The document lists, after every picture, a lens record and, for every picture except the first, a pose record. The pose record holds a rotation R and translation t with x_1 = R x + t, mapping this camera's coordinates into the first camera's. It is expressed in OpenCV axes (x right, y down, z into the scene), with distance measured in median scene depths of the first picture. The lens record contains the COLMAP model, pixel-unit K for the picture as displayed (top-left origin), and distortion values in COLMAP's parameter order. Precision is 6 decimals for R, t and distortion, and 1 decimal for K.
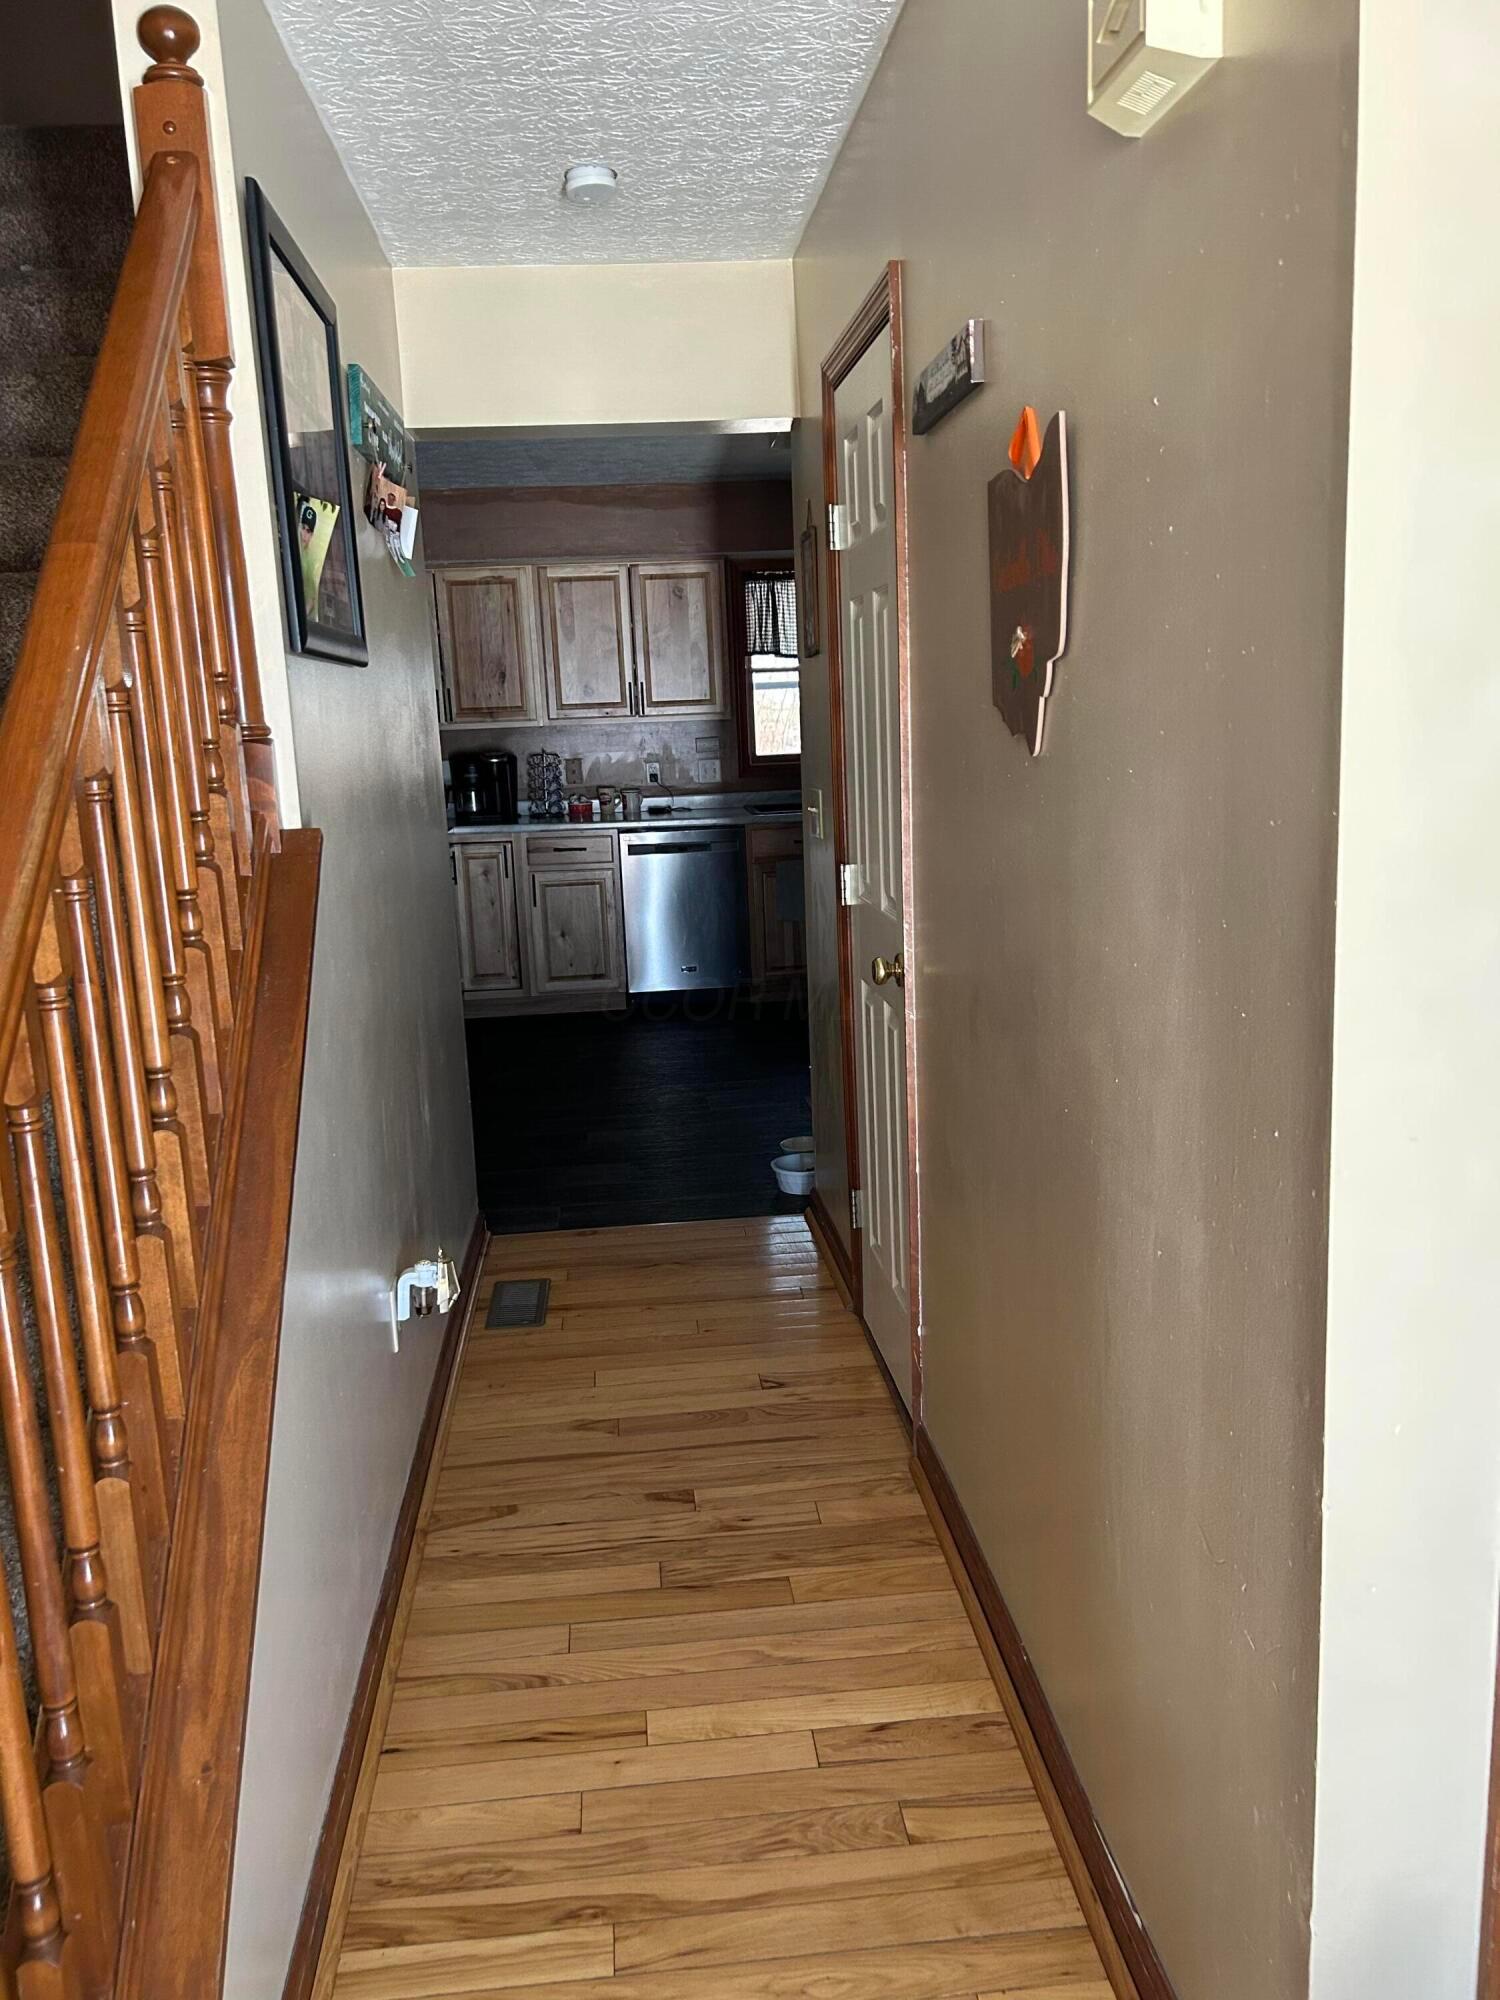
lens RADIAL K [[1495.9, 0, 751.7], [0, 1495.9, 995.6], [0, 0, 1]] dist [0.007968, -0.033548]
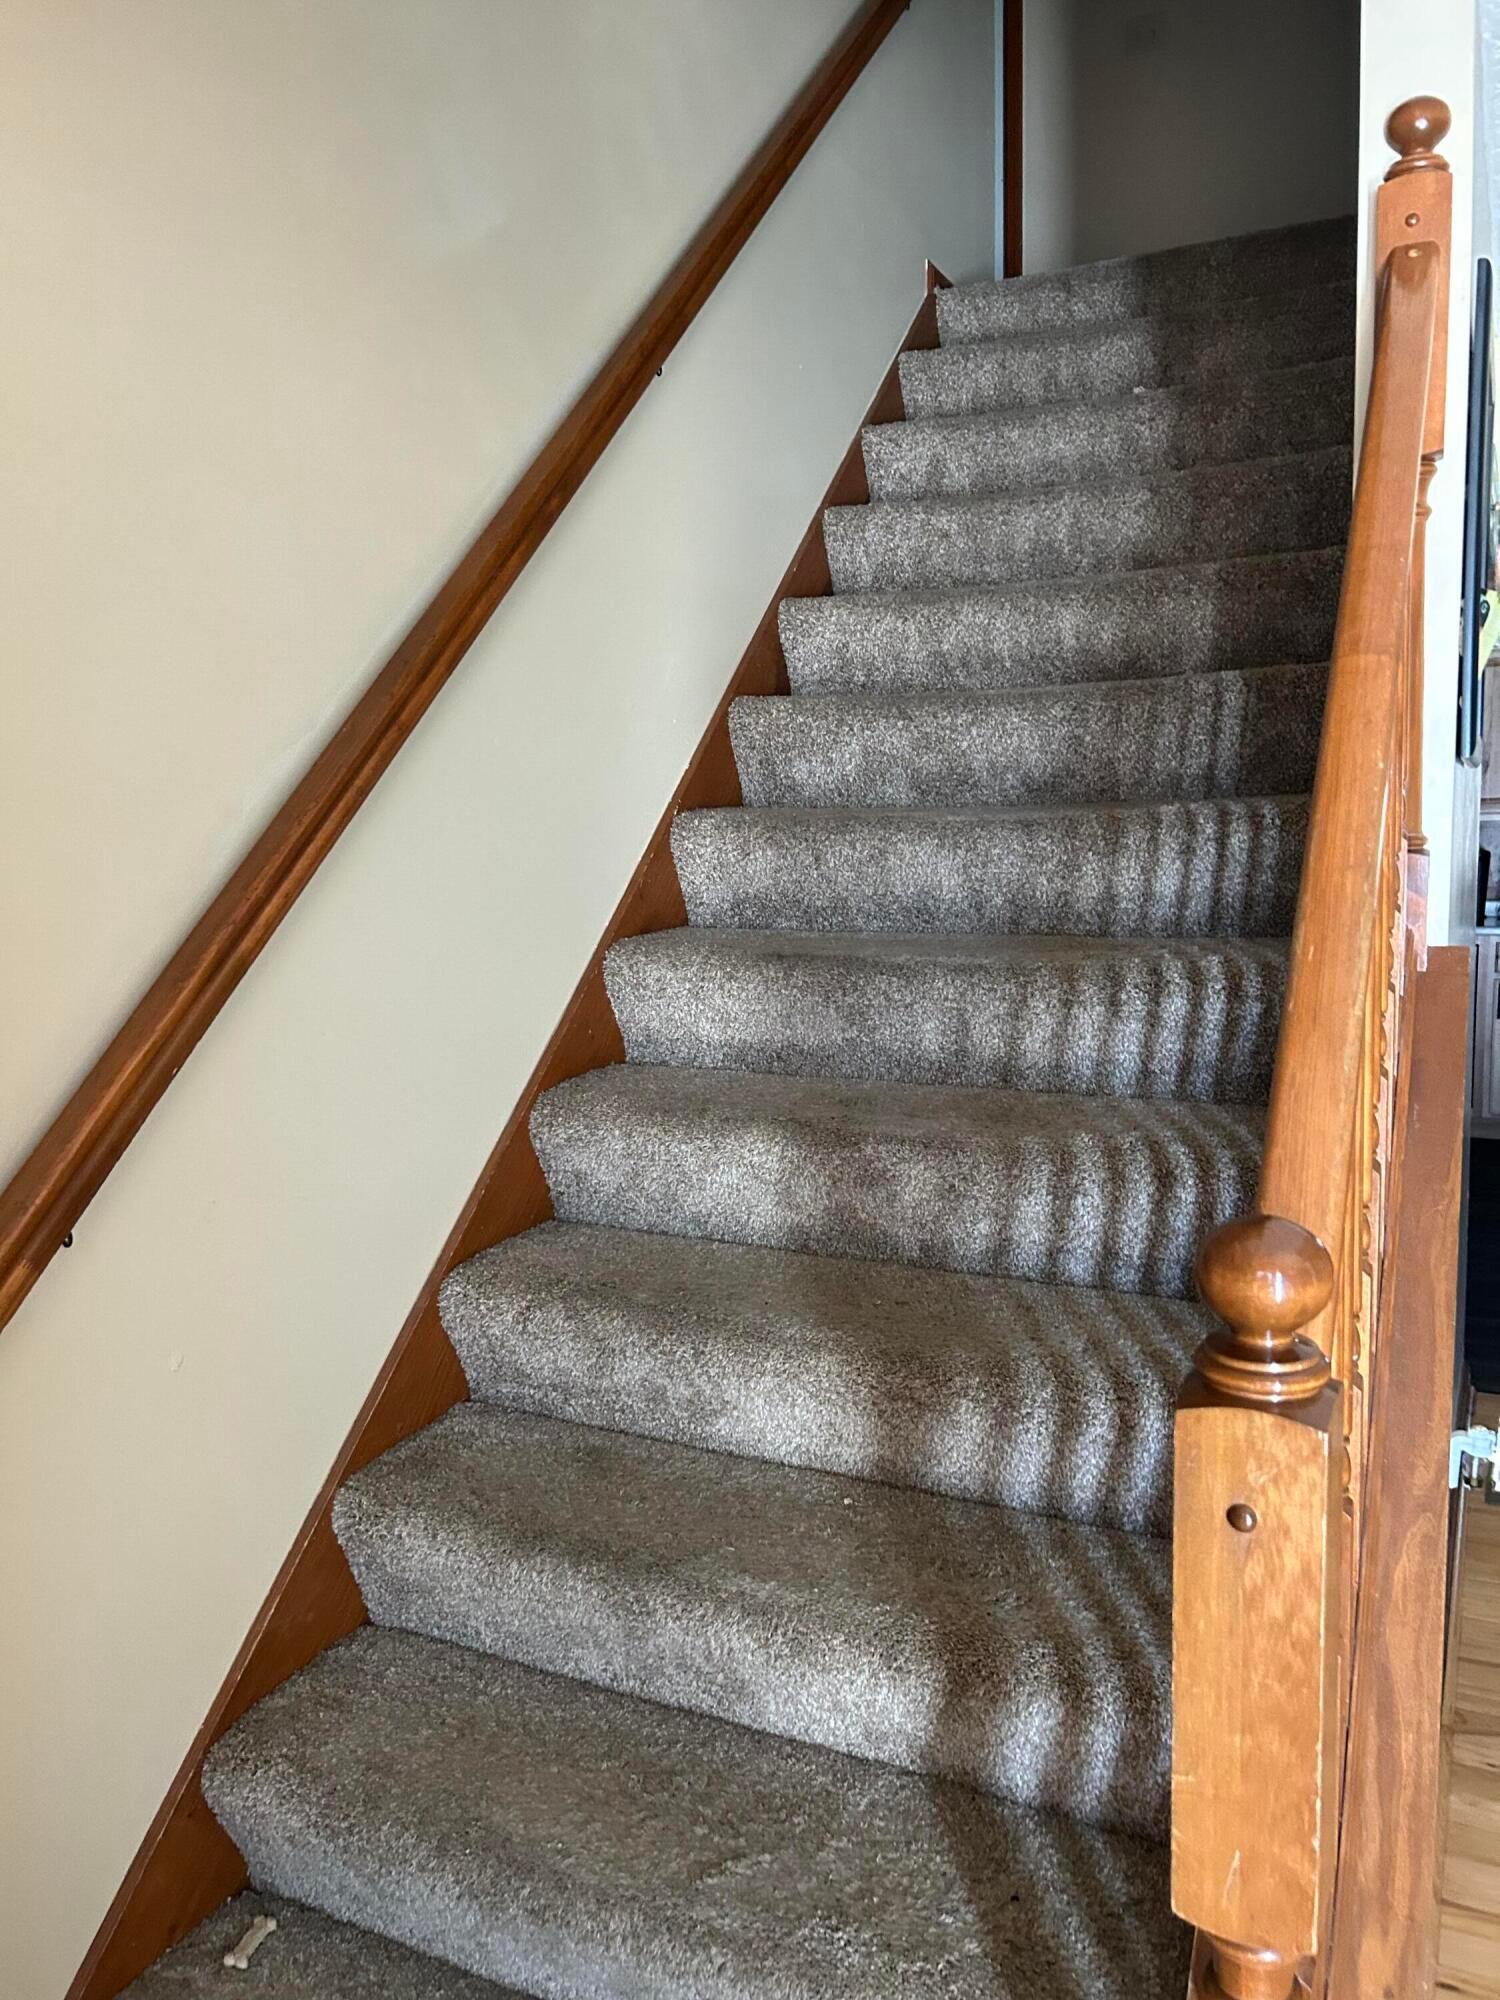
lens RADIAL K [[1495.9, 0, 734.0], [0, 1495.9, 1002.2], [0, 0, 1]] dist [0.007968, -0.033548]
pose [[0.834407, 0.079603, -0.545369, -0.191226], [-0.107401, 0.994030, -0.019232, -0.014303], [0.540583, 0.074621, 0.837975, -0.007199]]
